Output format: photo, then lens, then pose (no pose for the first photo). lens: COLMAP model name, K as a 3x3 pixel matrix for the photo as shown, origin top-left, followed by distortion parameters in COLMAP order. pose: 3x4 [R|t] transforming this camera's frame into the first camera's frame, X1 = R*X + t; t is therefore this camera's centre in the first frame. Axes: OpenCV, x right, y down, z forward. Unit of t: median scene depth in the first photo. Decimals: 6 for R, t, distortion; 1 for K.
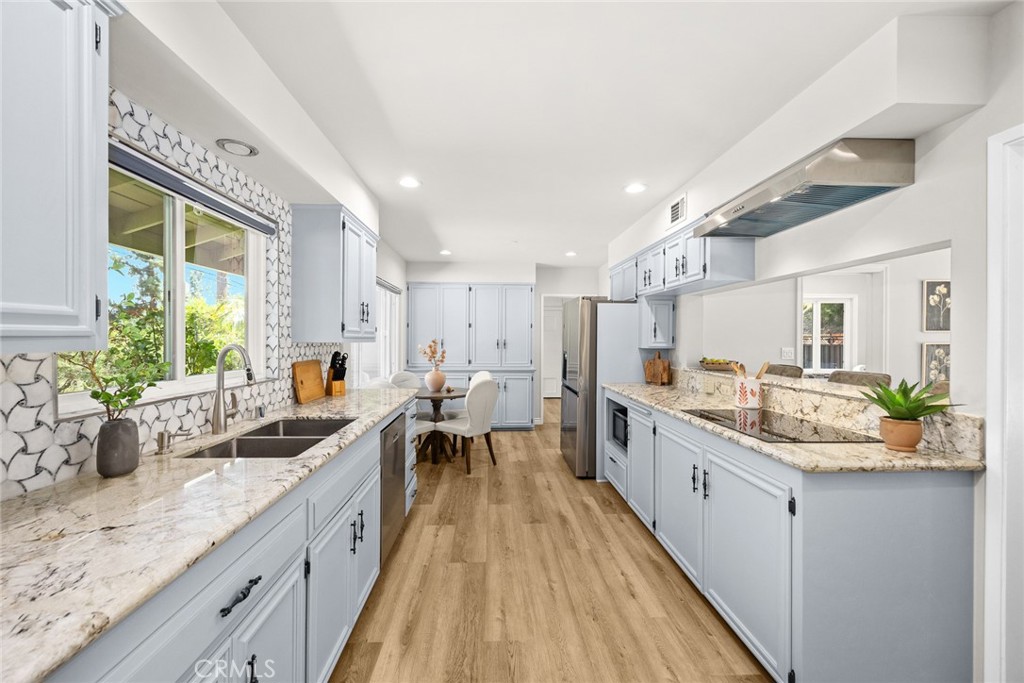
lens RADIAL K [[403.9, 0, 509.9], [0, 403.9, 342.4], [0, 0, 1]] dist [0.000404, 0.000266]
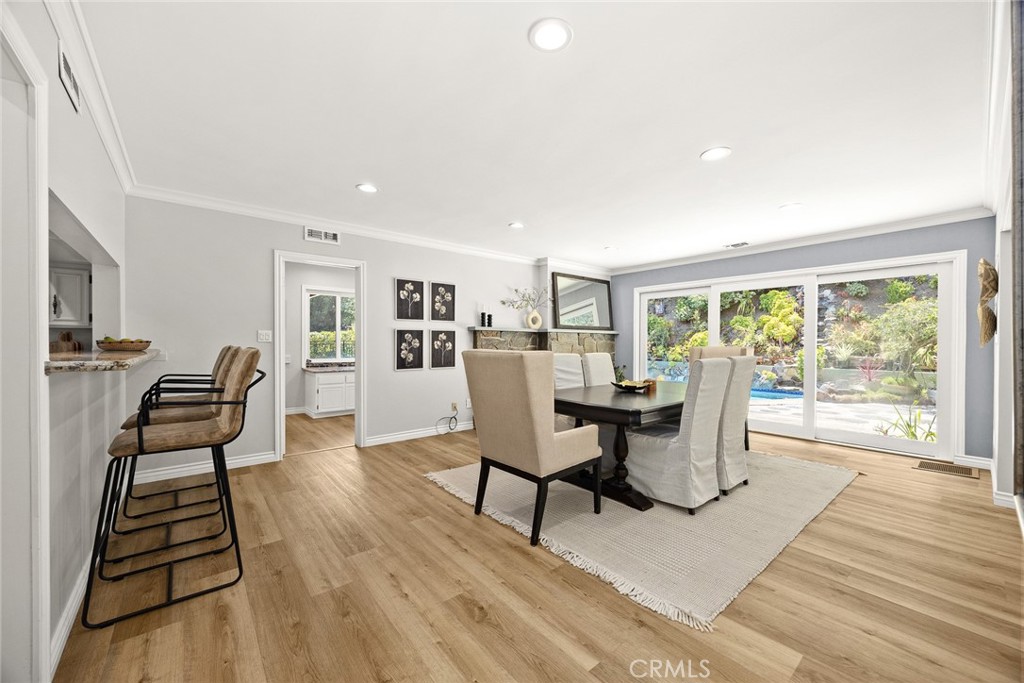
lens RADIAL K [[391.7, 0, 511.9], [0, 391.7, 345.0], [0, 0, 1]] dist [-0.002753, -0.000236]
pose [[0.797800, -0.006438, 0.602888, 0.860722], [0.005993, 0.999978, 0.002747, 0.074215], [-0.602892, 0.001422, 0.797821, -0.251012]]
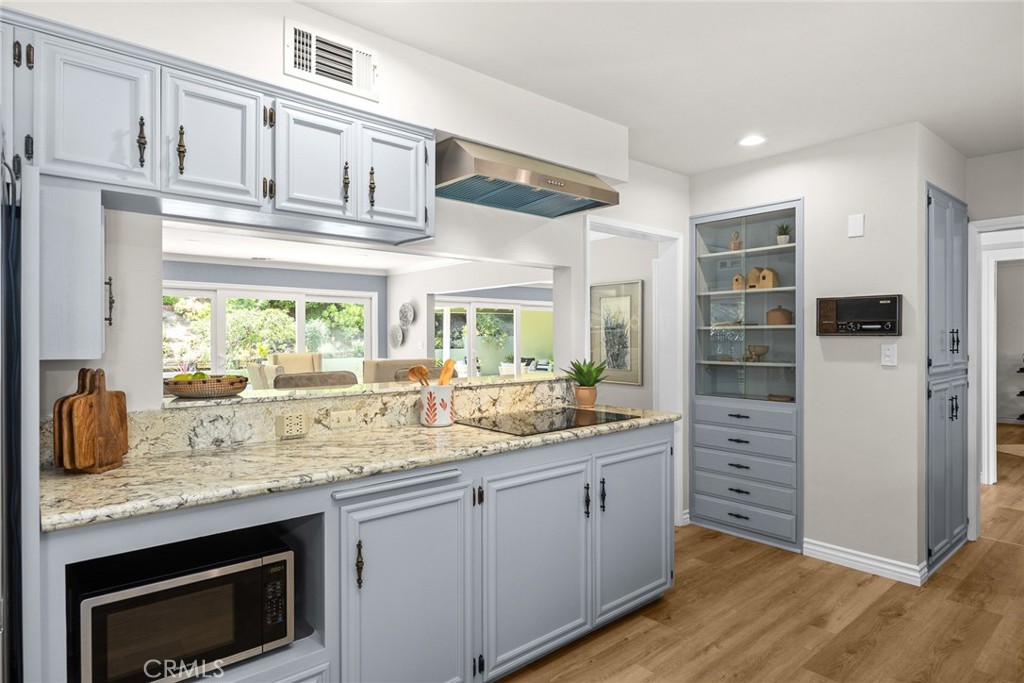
lens RADIAL K [[567.8, 0, 511.8], [0, 567.8, 338.3], [0, 0, 1]] dist [0.002588, -0.000367]
pose [[-0.615650, -0.003848, 0.788011, -0.277219], [0.009183, 0.999885, 0.012057, -0.005367], [-0.787967, 0.014659, -0.615543, 1.430179]]
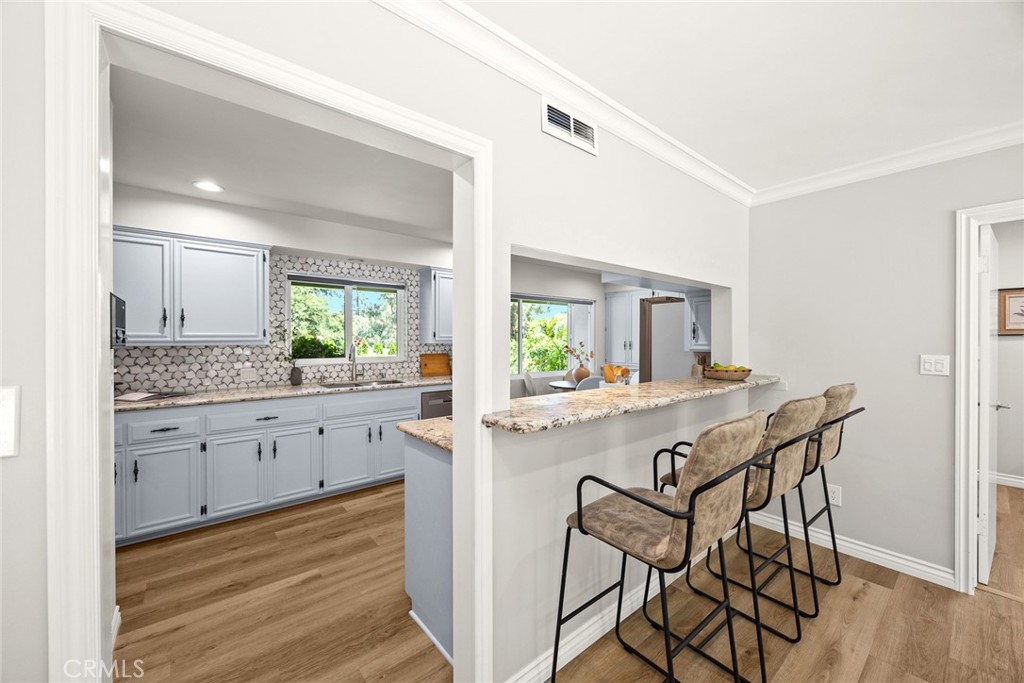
lens RADIAL K [[394.5, 0, 521.4], [0, 394.5, 342.4], [0, 0, 1]] dist [0.000294, 0.000106]
pose [[0.613764, 0.002269, -0.789487, 1.130854], [-0.005333, 0.999985, -0.001272, -0.003443], [0.789472, 0.004991, 0.613766, 0.228514]]
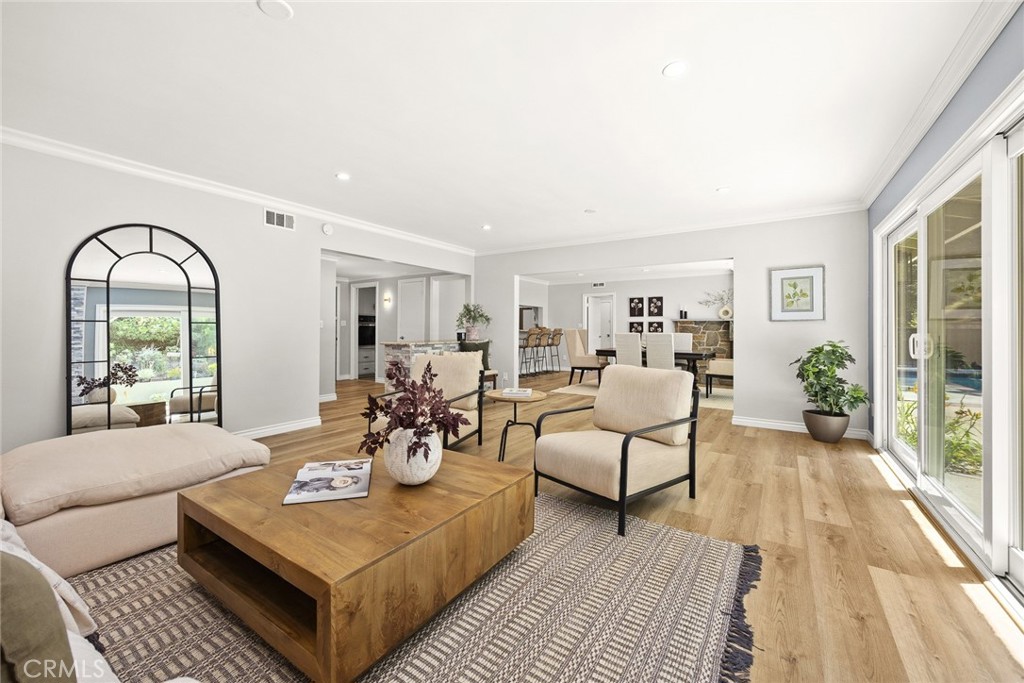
lens RADIAL K [[411.7, 0, 500.8], [0, 411.7, 328.8], [0, 0, 1]] dist [0.000235, 0.000185]
pose [[0.801480, -0.000736, -0.598021, 2.879260], [-0.009147, 0.999867, -0.013490, 0.136102], [0.597951, 0.016282, 0.801367, -2.414120]]
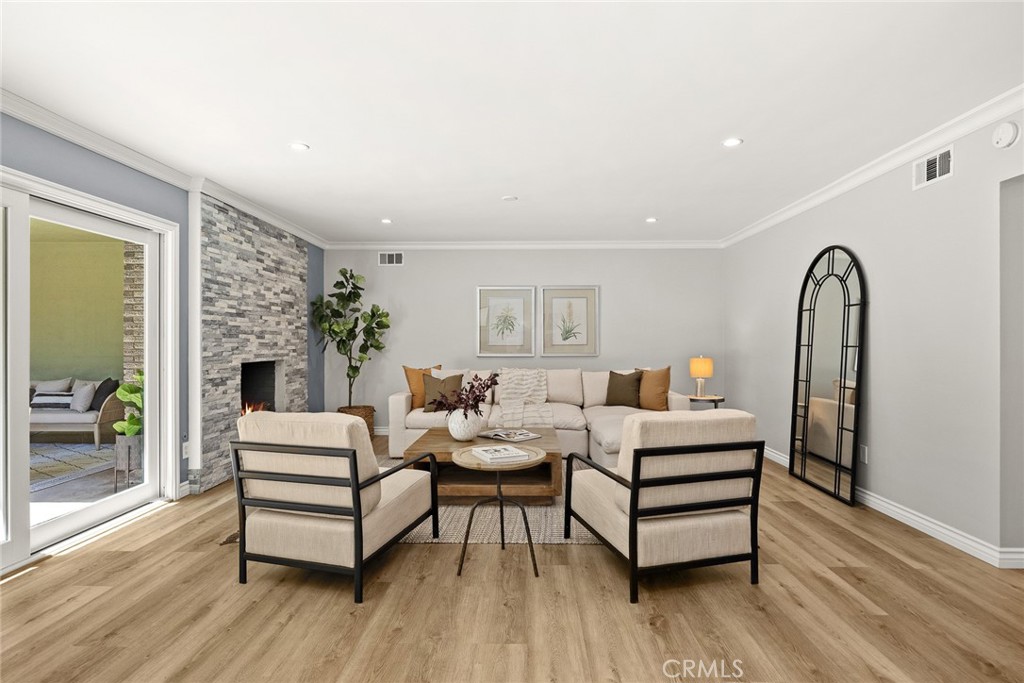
lens RADIAL K [[546.1, 0, 517.3], [0, 546.1, 338.0], [0, 0, 1]] dist [0.001488, -0.000350]
pose [[-0.998117, -0.002790, 0.061268, 2.055030], [-0.002386, 0.999975, 0.006658, 0.076051], [-0.061285, 0.006500, -0.998099, -0.255896]]
